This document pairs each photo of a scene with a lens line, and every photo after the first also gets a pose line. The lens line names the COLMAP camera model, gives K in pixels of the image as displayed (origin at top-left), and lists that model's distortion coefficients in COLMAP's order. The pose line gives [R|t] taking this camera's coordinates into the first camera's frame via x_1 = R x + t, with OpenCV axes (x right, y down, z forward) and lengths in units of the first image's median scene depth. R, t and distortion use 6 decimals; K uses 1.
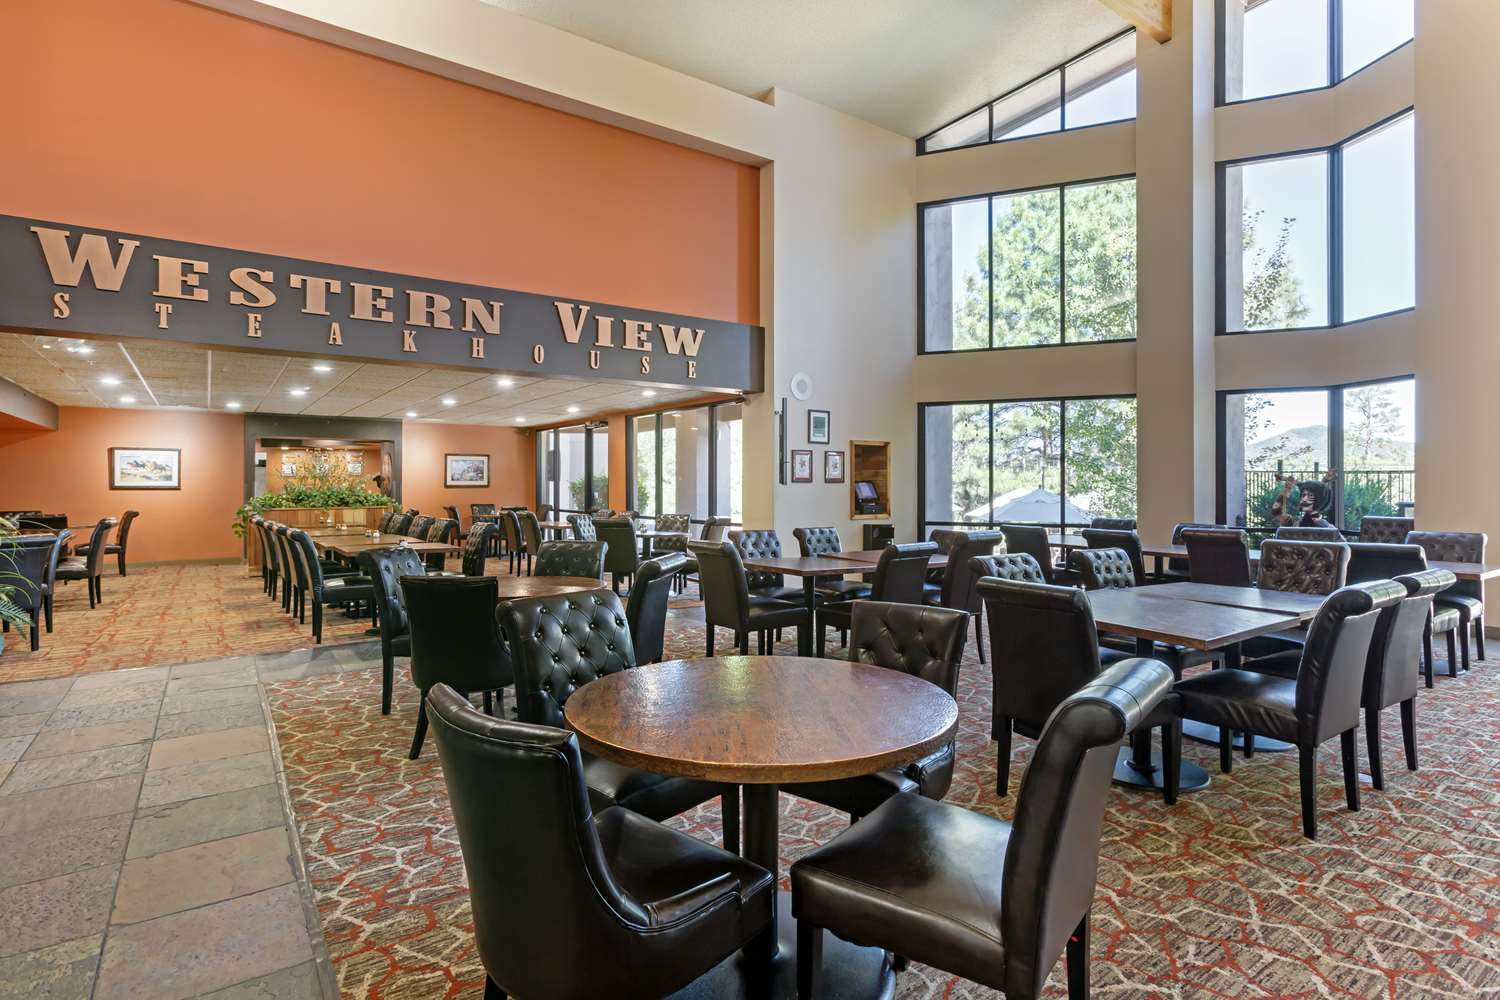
lens RADIAL K [[751.3, 0, 750.0], [0, 751.3, 500.0], [0, 0, 1]] dist [0.000012, 0.001074]
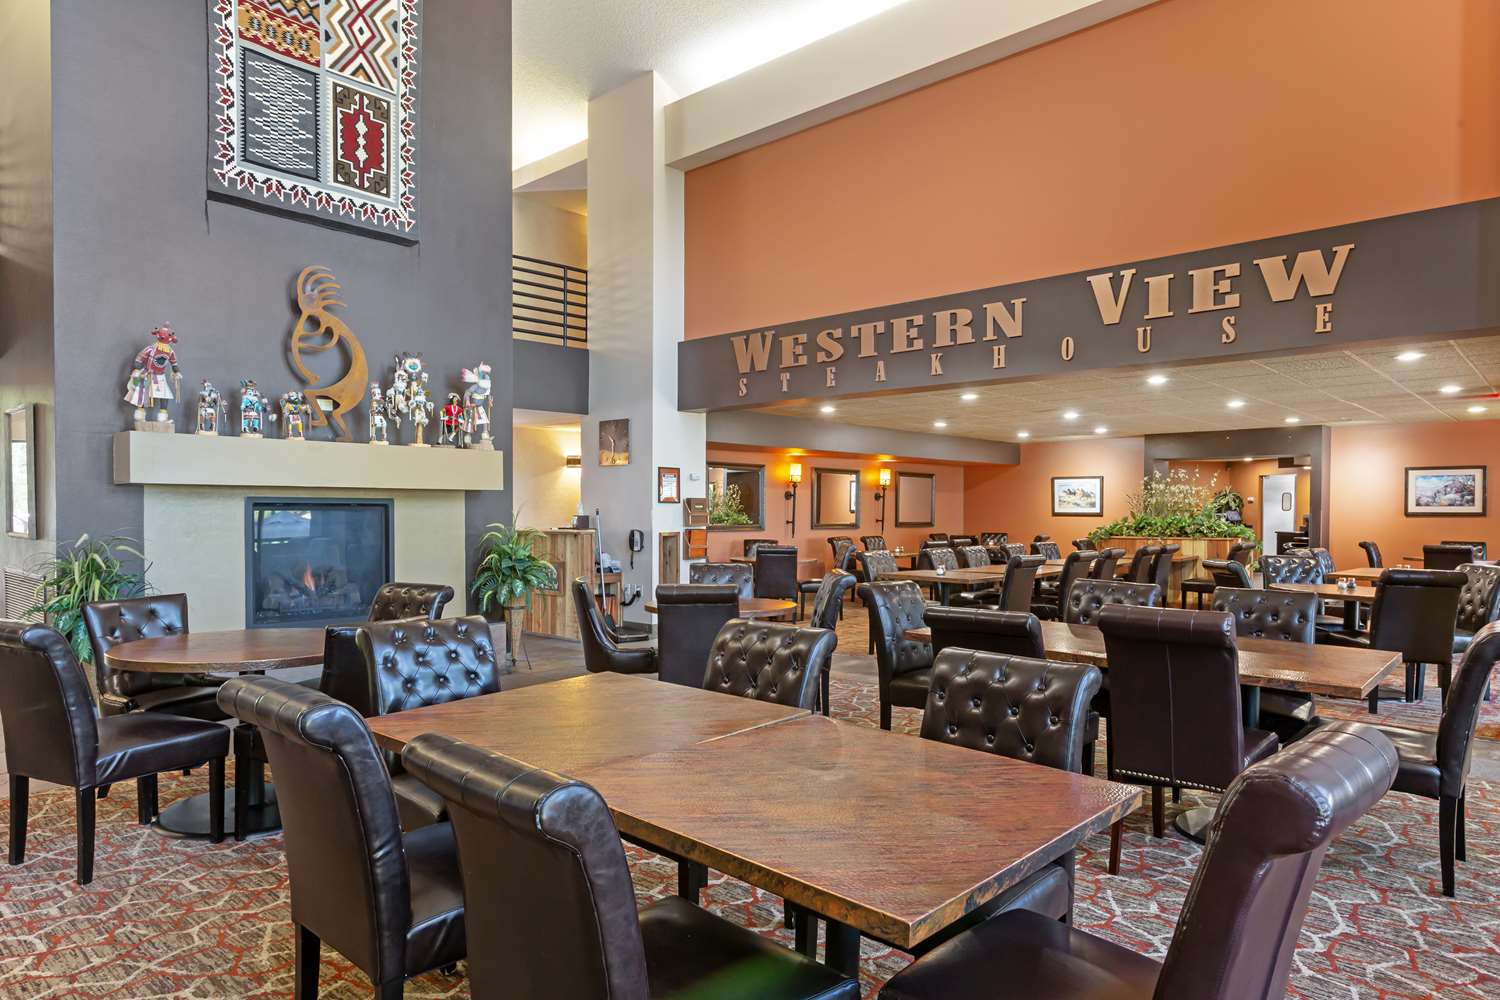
lens RADIAL K [[960.7, 0, 750.0], [0, 960.7, 500.0], [0, 0, 1]] dist [0.009202, -0.000490]
pose [[0.210808, -0.010269, -0.977473, 0.672432], [-0.020933, 0.999668, -0.015017, -0.011914], [0.977303, 0.023627, 0.210523, 0.481725]]
